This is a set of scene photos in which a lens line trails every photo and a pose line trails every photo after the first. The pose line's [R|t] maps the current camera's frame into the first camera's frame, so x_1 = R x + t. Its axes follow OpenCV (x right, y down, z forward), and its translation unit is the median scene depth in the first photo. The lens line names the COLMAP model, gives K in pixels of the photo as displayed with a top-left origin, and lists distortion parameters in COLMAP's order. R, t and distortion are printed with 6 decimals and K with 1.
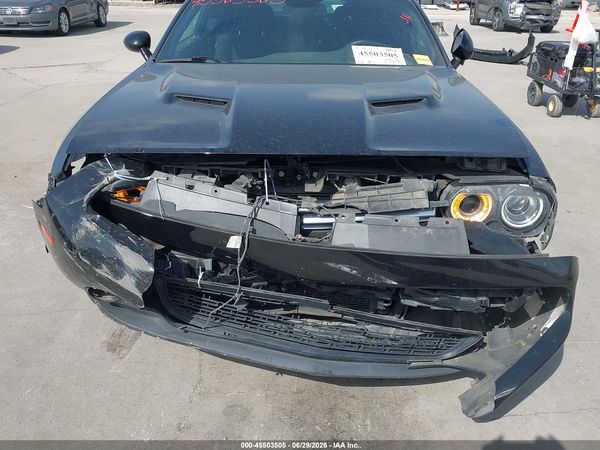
lens RADIAL K [[584.2, 0, 300.0], [0, 584.2, 225.0], [0, 0, 1]] dist [0.014463, -0.020016]
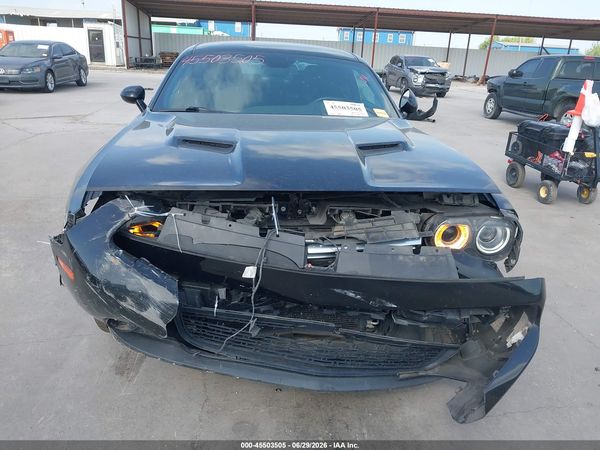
lens RADIAL K [[473.8, 0, 300.0], [0, 473.8, 225.0], [0, 0, 1]] dist [-0.001833, 0.000319]
pose [[0.993546, -0.012379, 0.112752, -0.108809], [0.018095, 0.998595, -0.049814, -0.012025], [-0.111977, 0.051533, 0.992374, 0.106086]]
